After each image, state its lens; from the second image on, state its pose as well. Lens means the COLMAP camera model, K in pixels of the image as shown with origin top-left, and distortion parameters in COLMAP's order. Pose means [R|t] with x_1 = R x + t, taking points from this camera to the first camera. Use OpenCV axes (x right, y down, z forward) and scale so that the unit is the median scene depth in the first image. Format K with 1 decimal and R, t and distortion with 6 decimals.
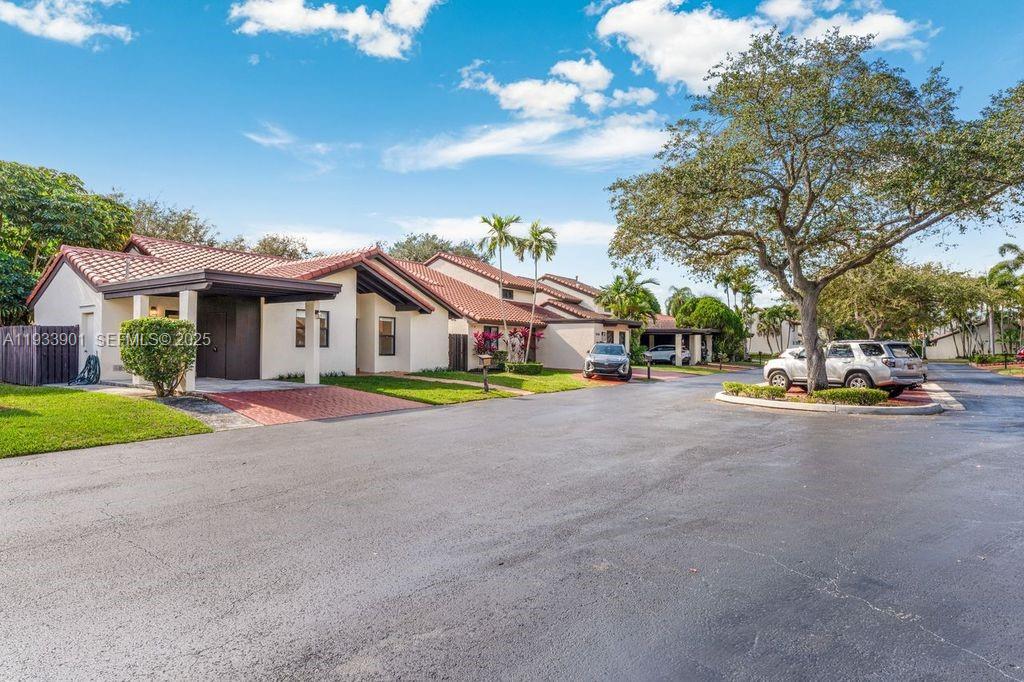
lens RADIAL K [[578.6, 0, 512.0], [0, 578.6, 341.0], [0, 0, 1]] dist [-0.001586, 0.000001]
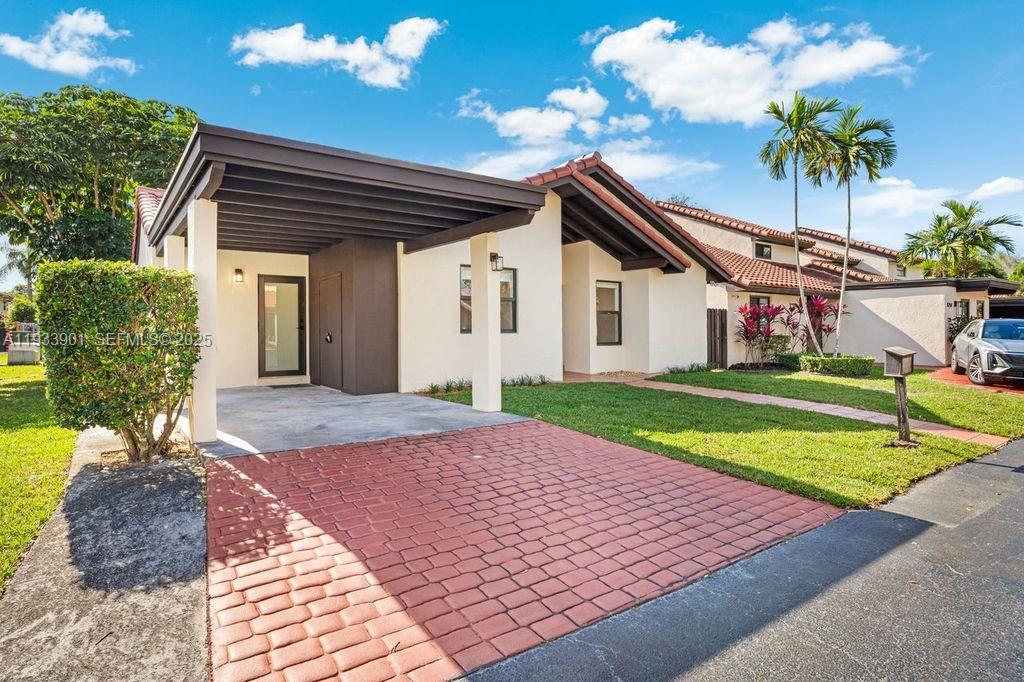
lens RADIAL K [[578.6, 0, 512.0], [0, 578.6, 341.0], [0, 0, 1]] dist [-0.001586, 0.000001]
pose [[0.952687, -0.008311, -0.303840, -0.129002], [0.016689, 0.999548, 0.024988, 0.004008], [0.303496, -0.028877, 0.952395, 0.396690]]
